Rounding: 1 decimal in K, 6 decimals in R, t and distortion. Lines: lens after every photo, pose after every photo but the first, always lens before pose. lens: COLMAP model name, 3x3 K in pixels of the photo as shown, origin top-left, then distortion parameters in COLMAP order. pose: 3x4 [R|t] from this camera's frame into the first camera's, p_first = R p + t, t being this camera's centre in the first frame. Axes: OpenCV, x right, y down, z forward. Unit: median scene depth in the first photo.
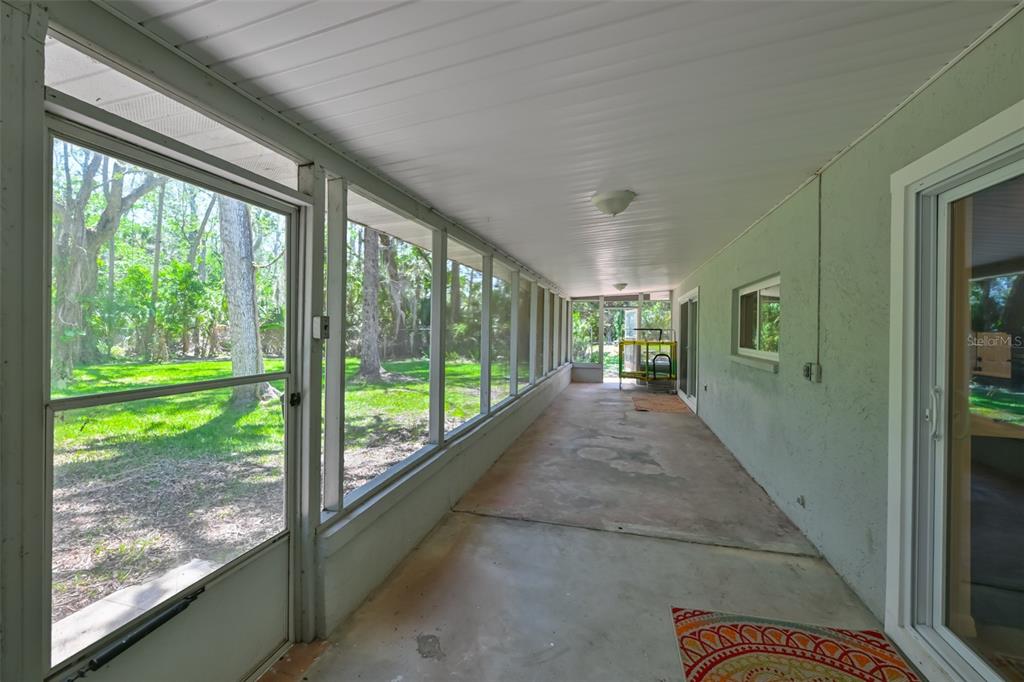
lens RADIAL K [[414.1, 0, 511.4], [0, 414.1, 335.2], [0, 0, 1]] dist [-0.000140, 0.000112]
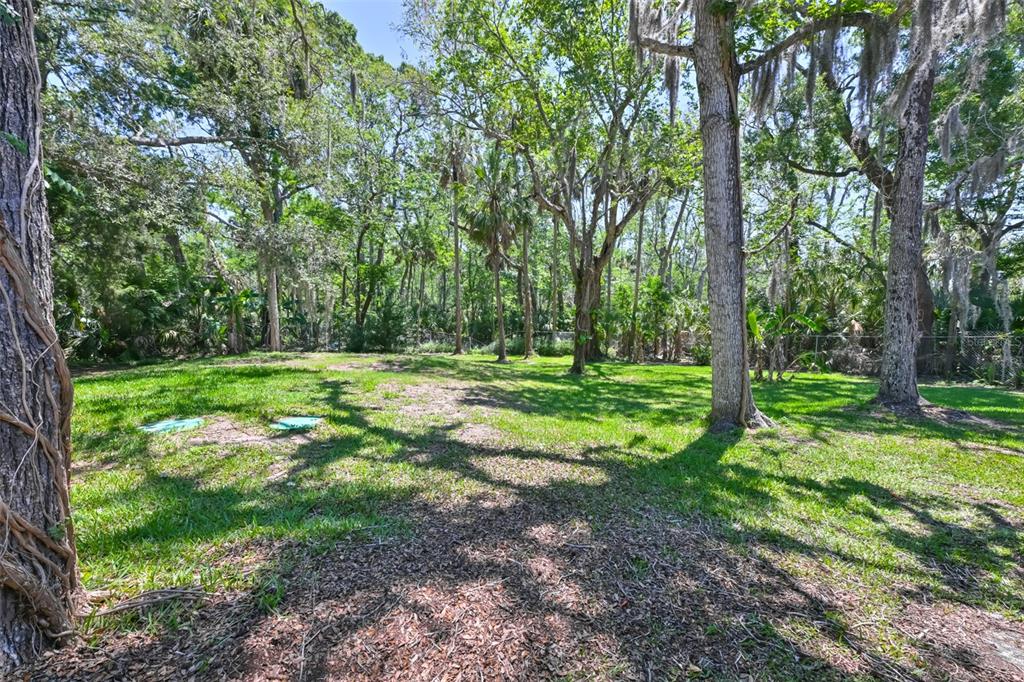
lens RADIAL K [[414.1, 0, 511.4], [0, 414.1, 335.2], [0, 0, 1]] dist [-0.000140, 0.000112]
pose [[0.540718, 0.004737, -0.841190, -0.085732], [-0.017252, 0.999836, -0.005459, -0.001231], [0.841027, 0.017464, 0.540711, 0.094093]]
